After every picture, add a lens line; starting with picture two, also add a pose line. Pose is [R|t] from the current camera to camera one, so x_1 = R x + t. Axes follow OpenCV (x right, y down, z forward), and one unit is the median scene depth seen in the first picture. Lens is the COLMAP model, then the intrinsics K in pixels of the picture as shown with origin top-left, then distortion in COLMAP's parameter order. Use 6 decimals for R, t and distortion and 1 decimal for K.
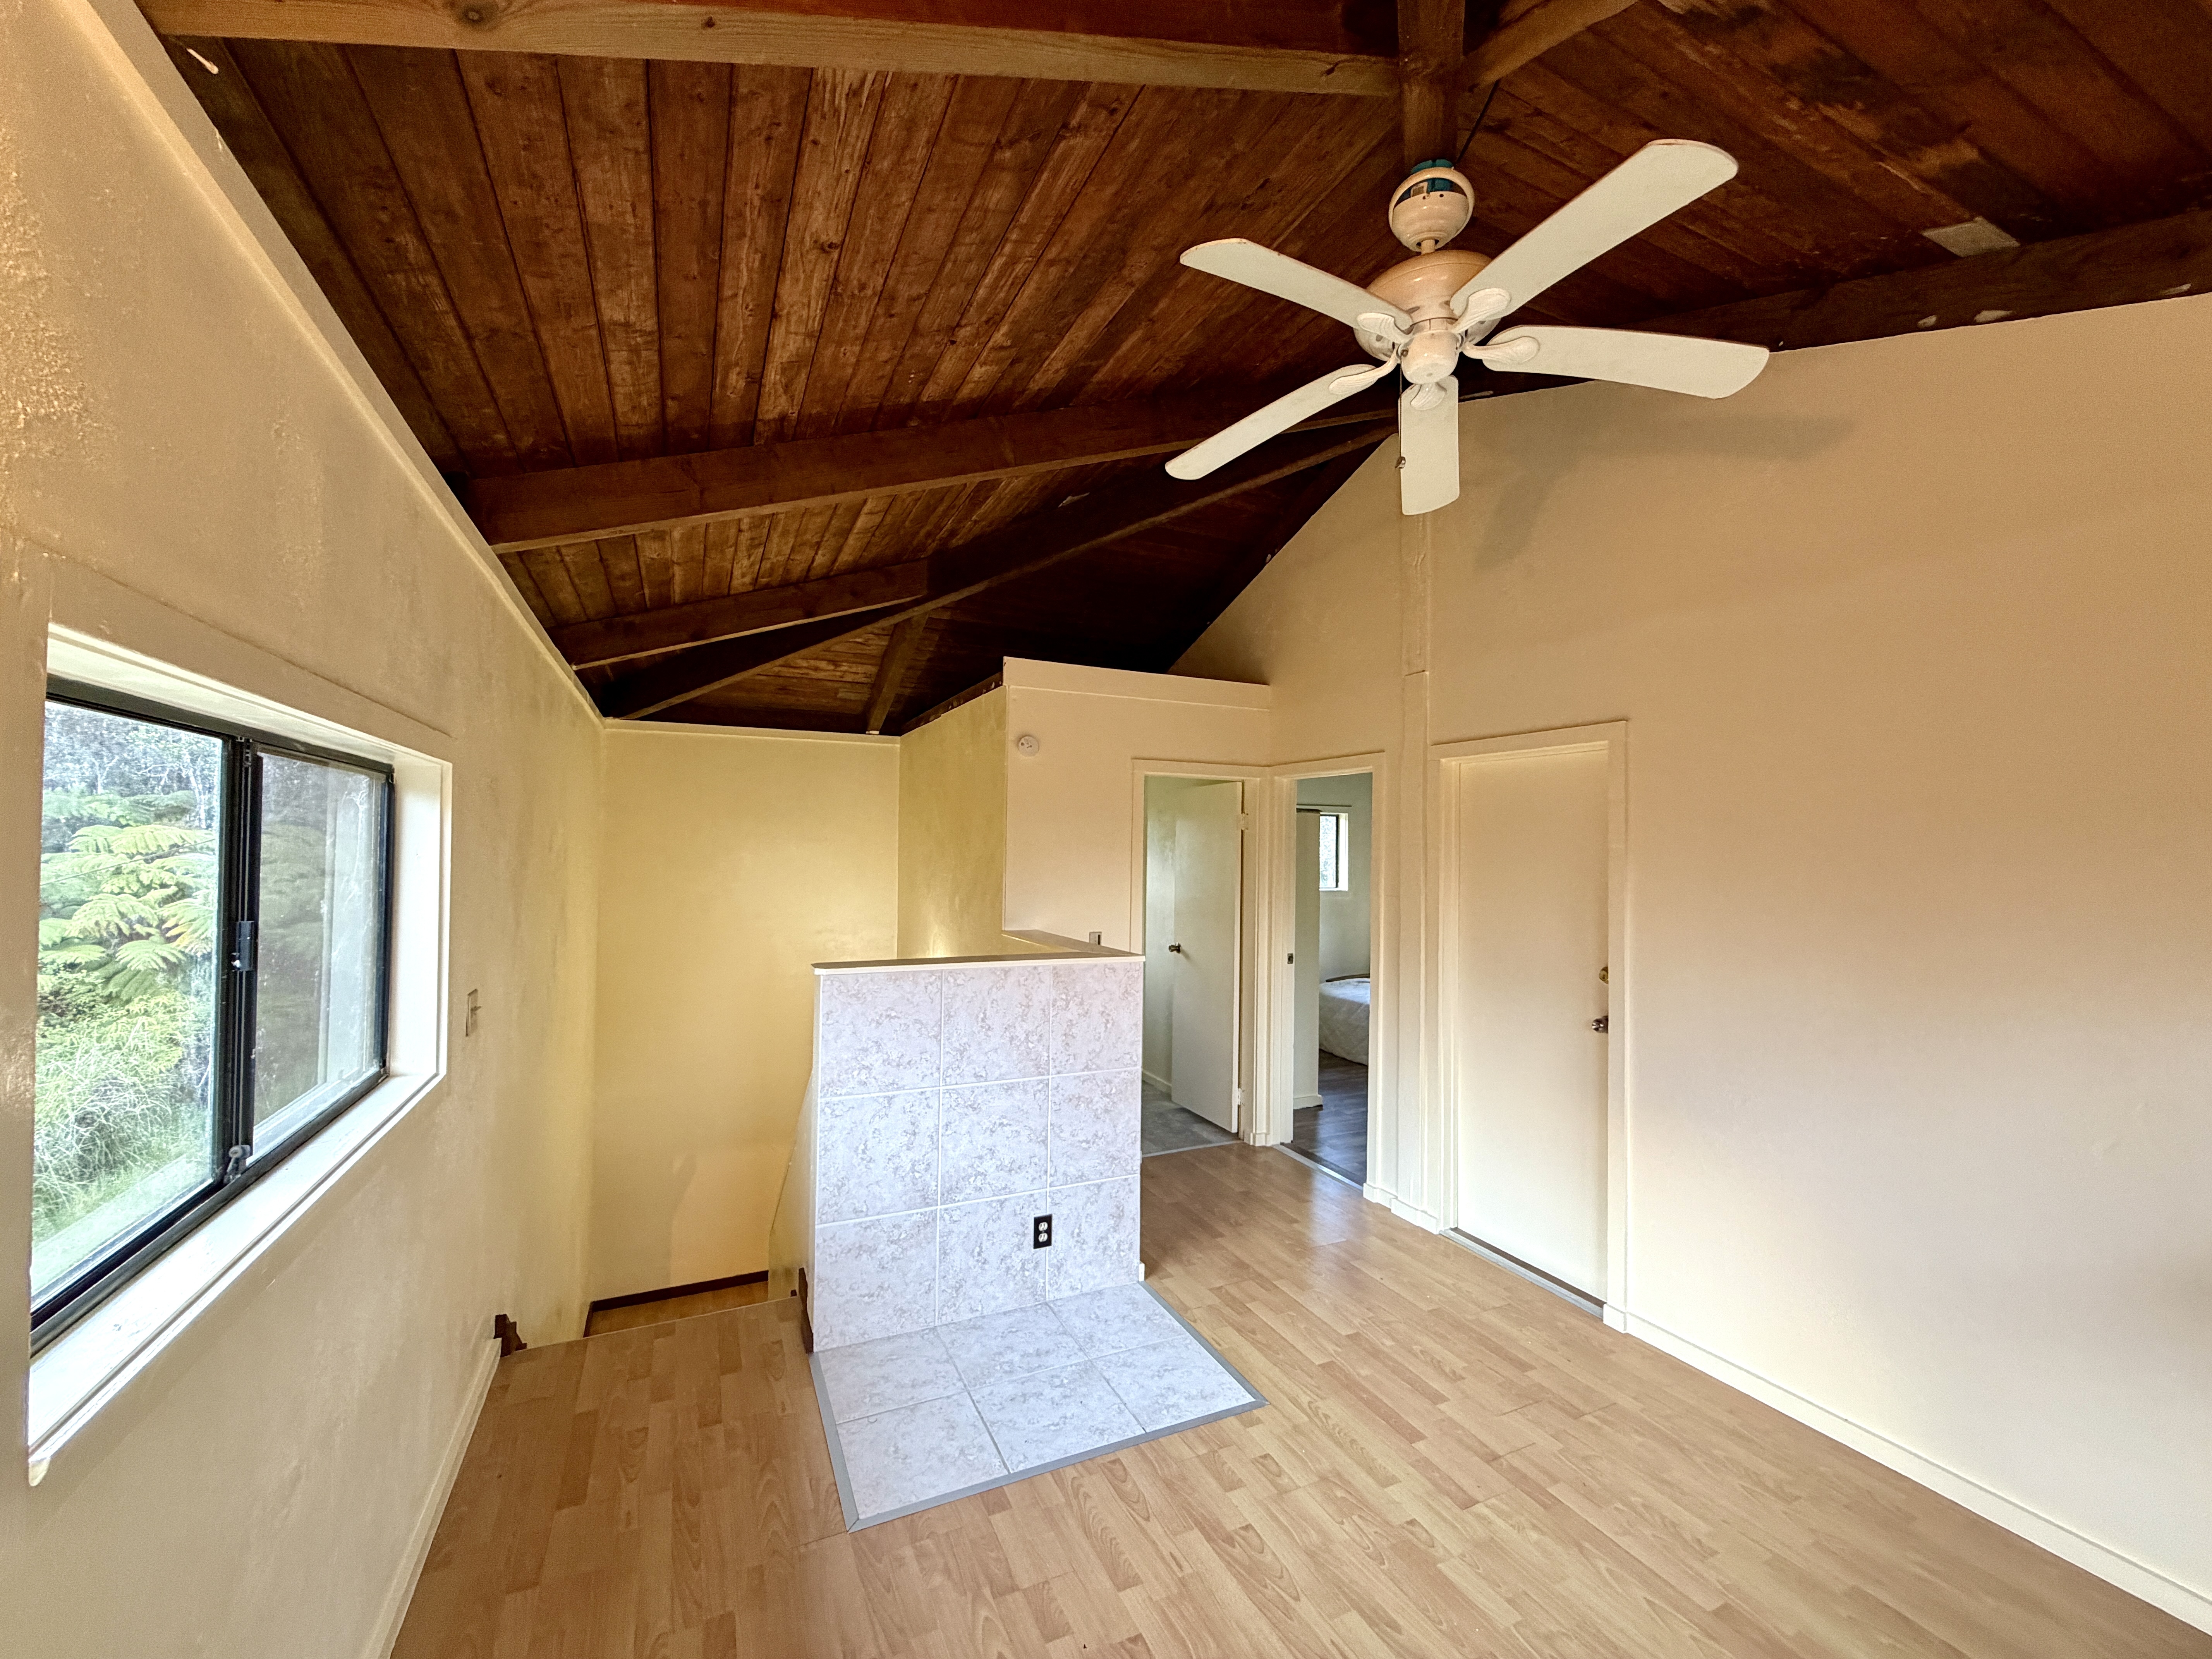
lens RADIAL K [[884.1, 0, 1104.8], [0, 884.1, 830.5], [0, 0, 1]] dist [0.000042, 0.000011]
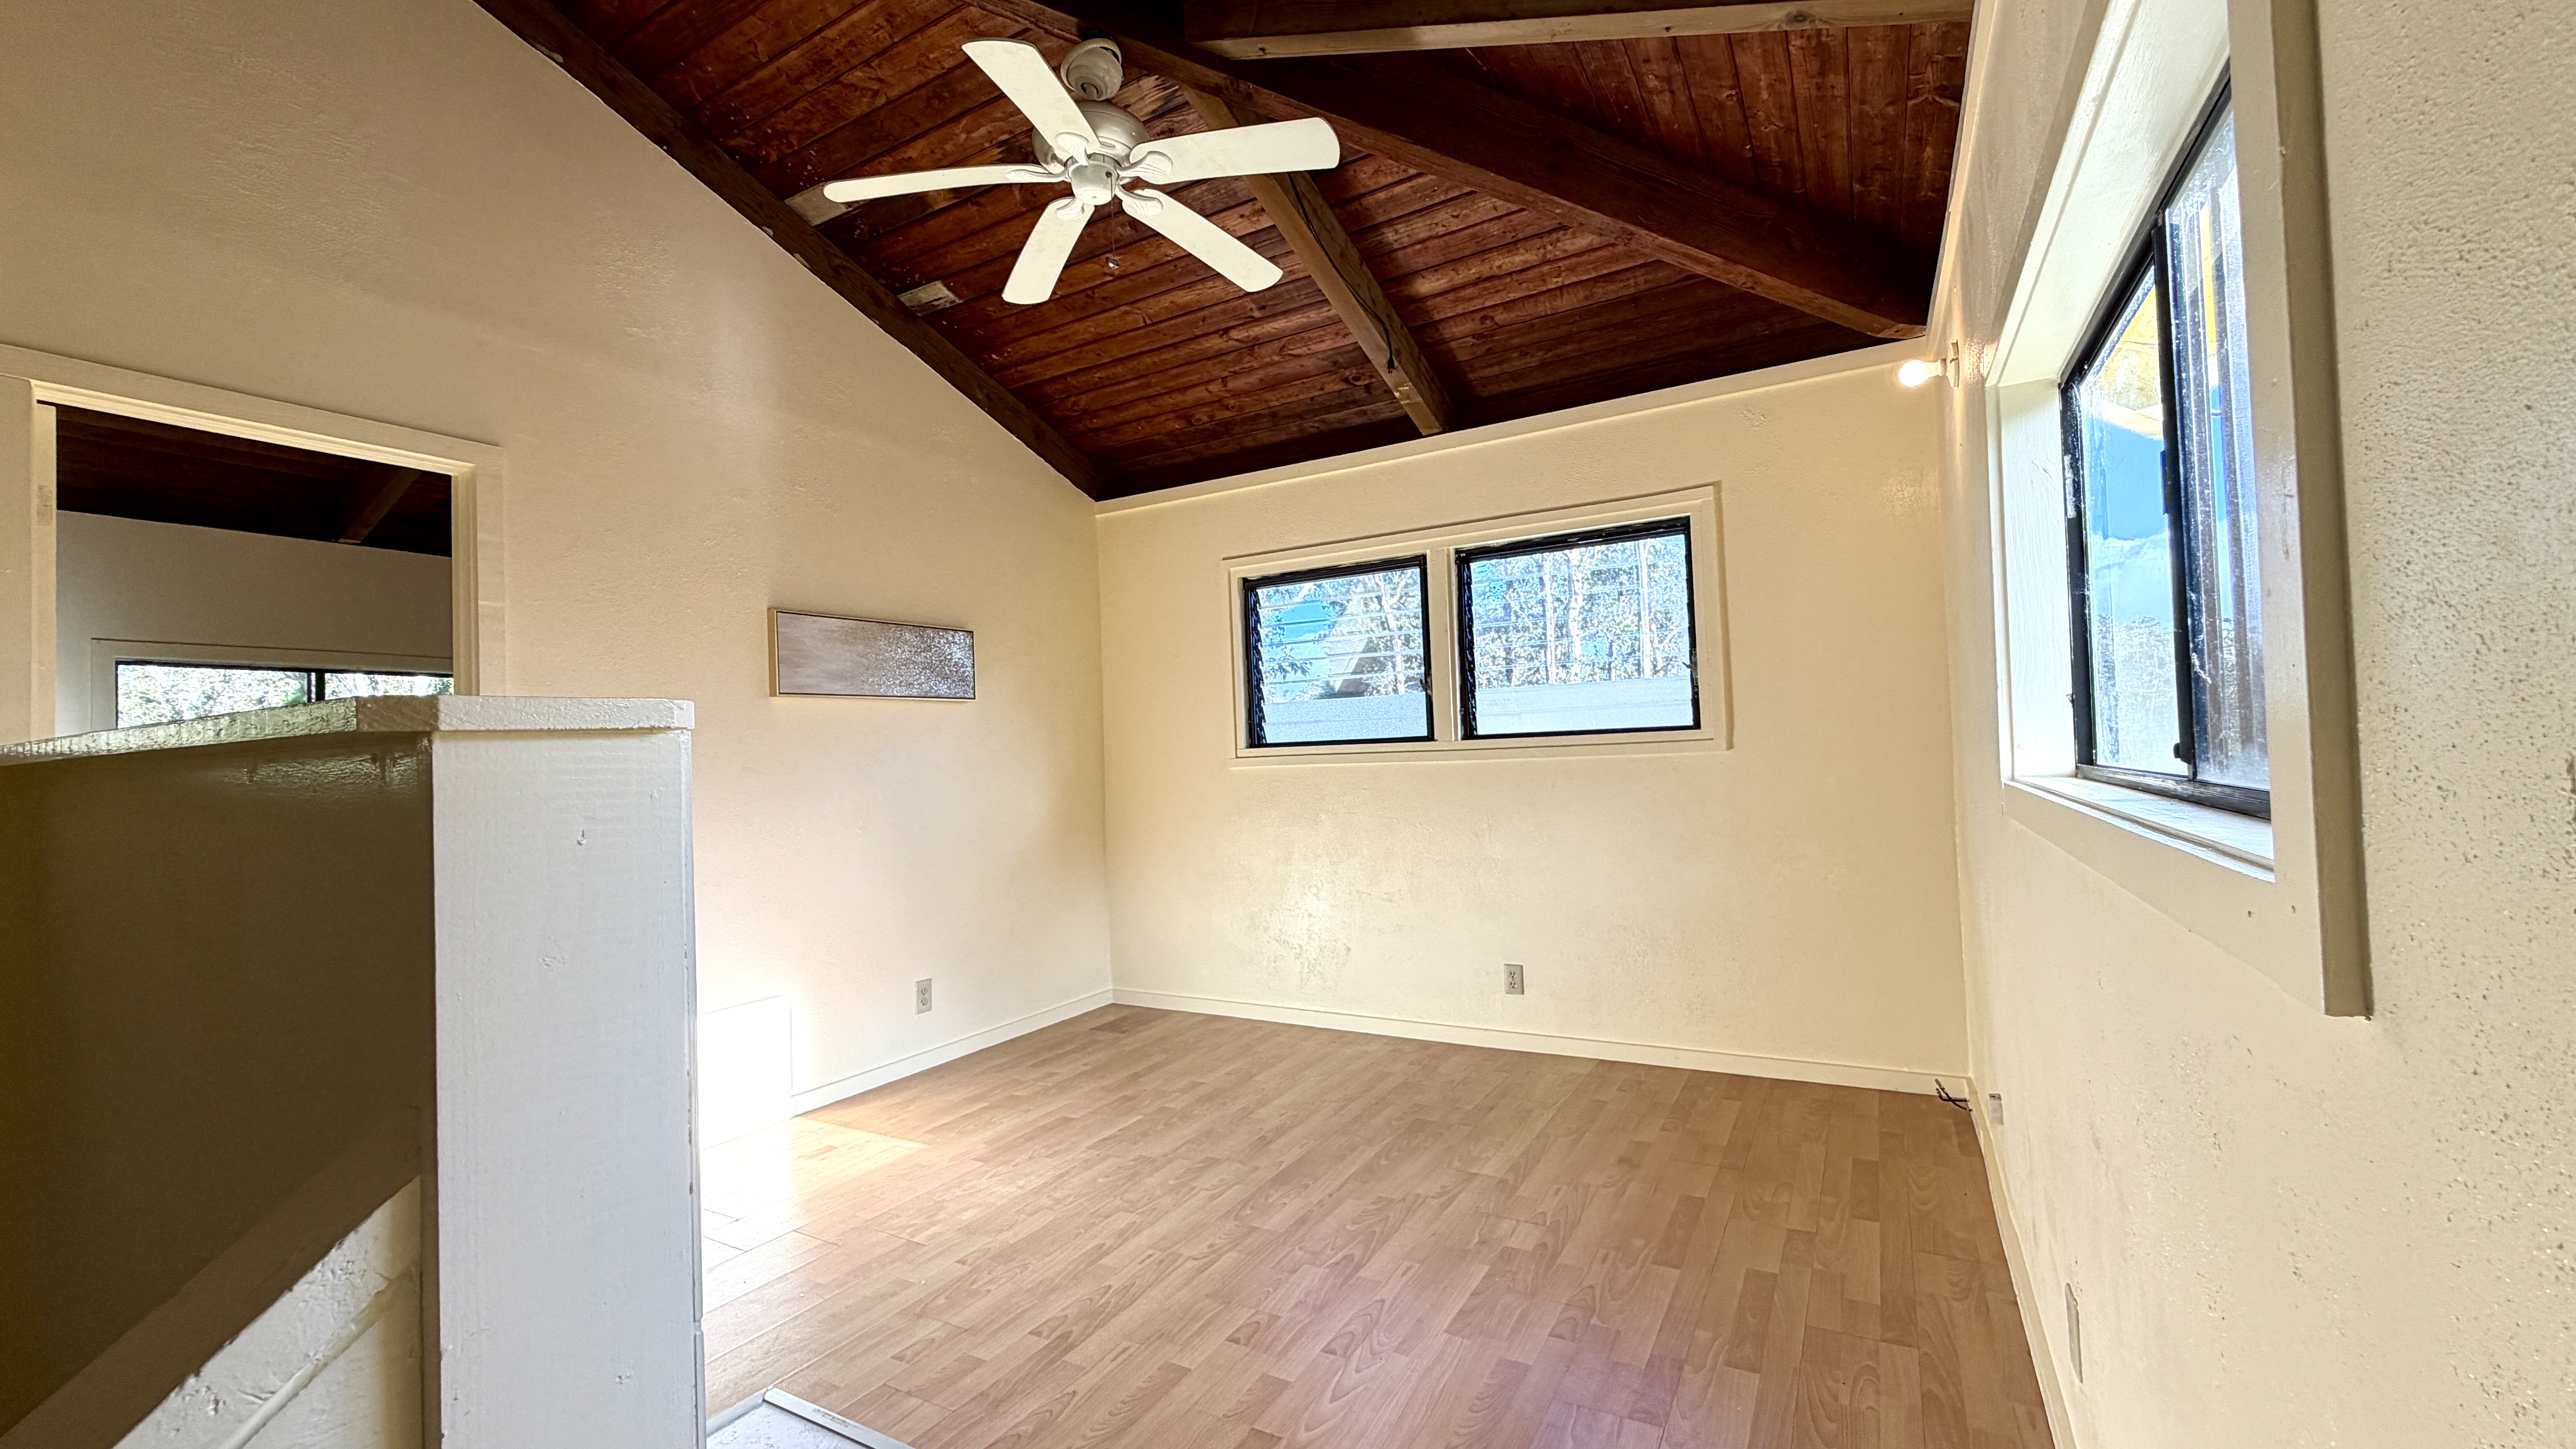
lens RADIAL K [[1038.1, 0, 1278.8], [0, 1038.1, 726.8], [0, 0, 1]] dist [-0.003288, -0.000143]
pose [[-0.572466, 0.033251, 0.819254, -0.823017], [0.018915, 0.999447, -0.027347, 0.241470], [-0.819710, -0.000159, -0.572779, 1.403318]]
